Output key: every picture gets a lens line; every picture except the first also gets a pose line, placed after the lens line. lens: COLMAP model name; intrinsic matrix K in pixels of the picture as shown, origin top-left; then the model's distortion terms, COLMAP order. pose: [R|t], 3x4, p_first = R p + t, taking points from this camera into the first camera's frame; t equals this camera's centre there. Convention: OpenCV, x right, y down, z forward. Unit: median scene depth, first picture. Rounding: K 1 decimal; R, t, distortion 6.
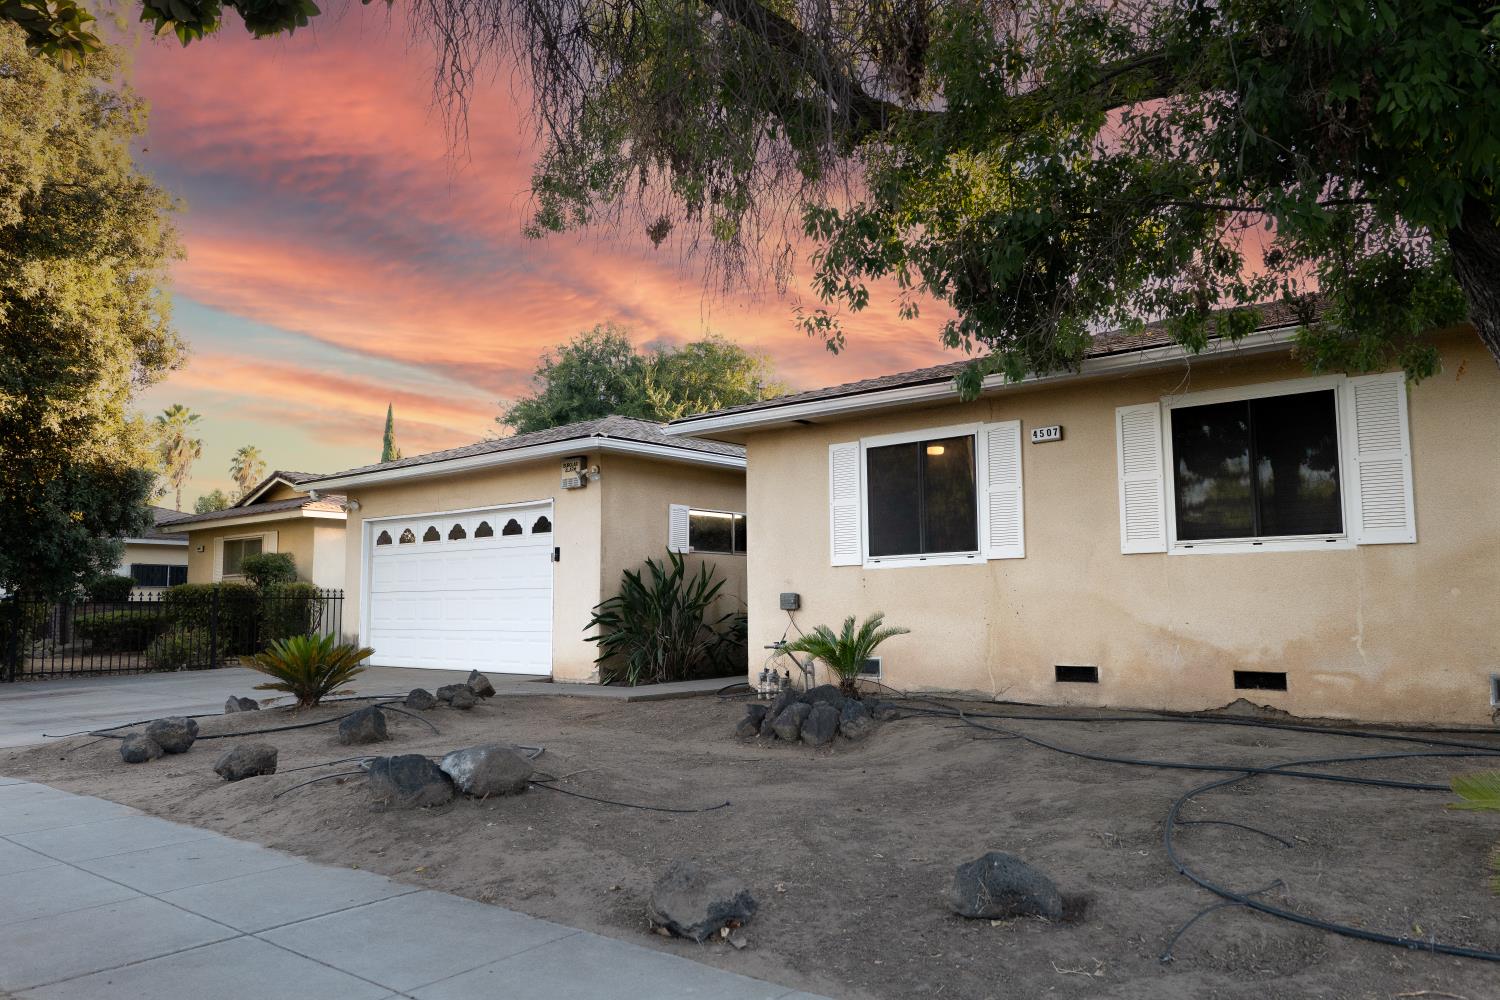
lens RADIAL K [[1053.9, 0, 753.6], [0, 1053.9, 497.3], [0, 0, 1]] dist [0.003066, 0.002819]
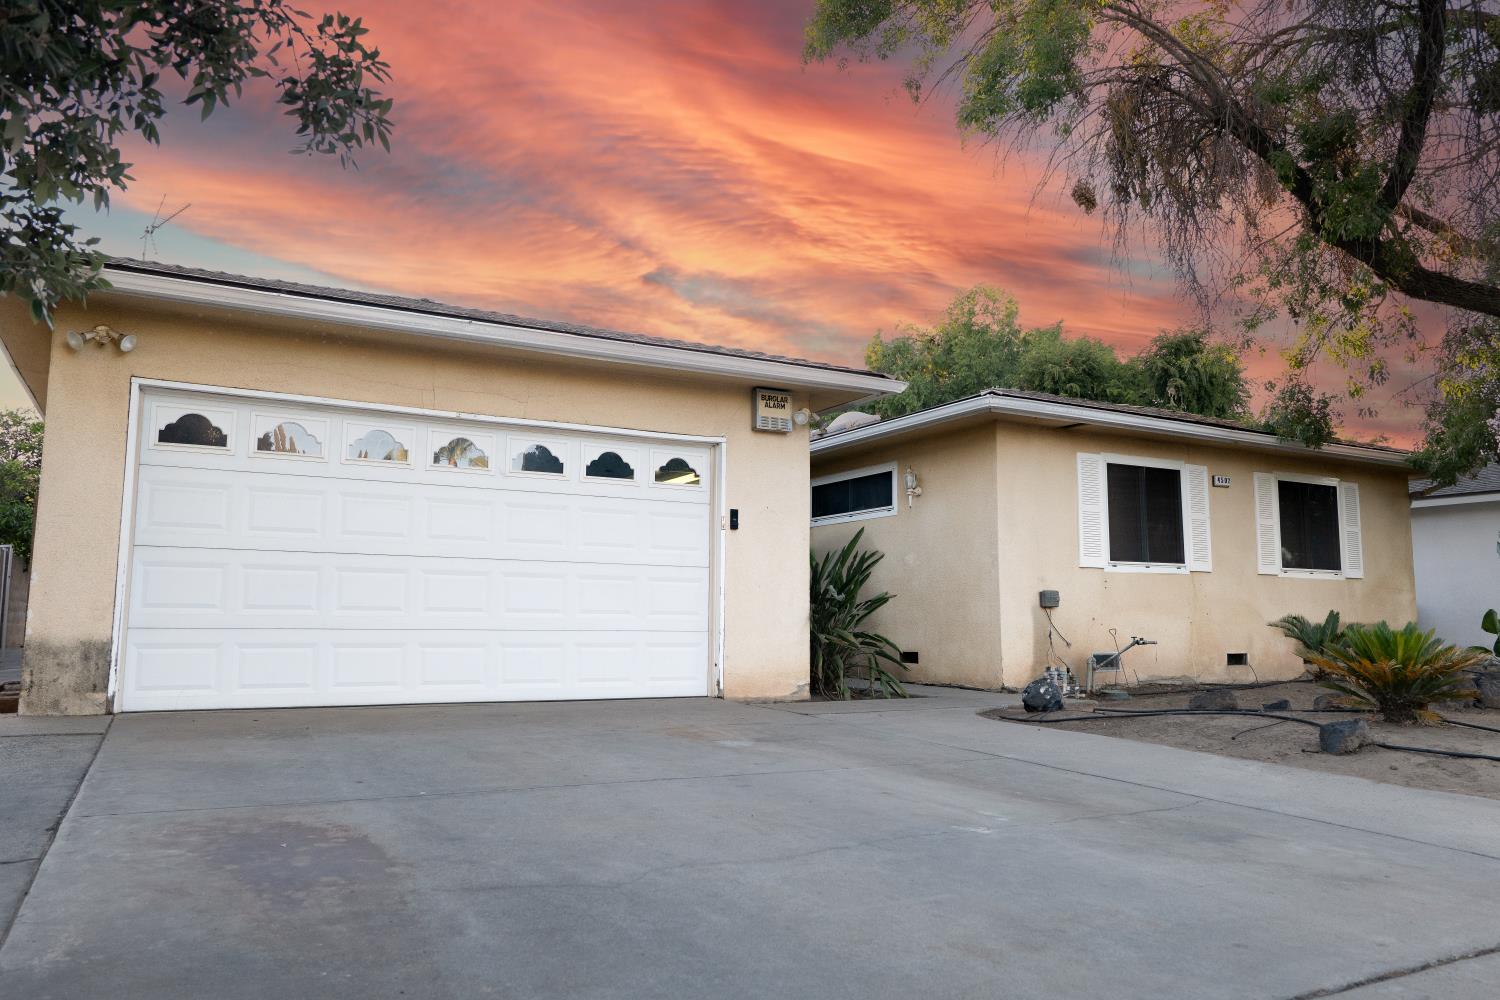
lens RADIAL K [[1053.9, 0, 746.1], [0, 1053.9, 499.5], [0, 0, 1]] dist [0.003066, 0.002819]
pose [[0.377516, 0.113306, 0.919045, -1.151843], [-0.111991, 0.990787, -0.076148, 0.130012], [-0.919206, -0.074178, 0.386727, 1.010816]]
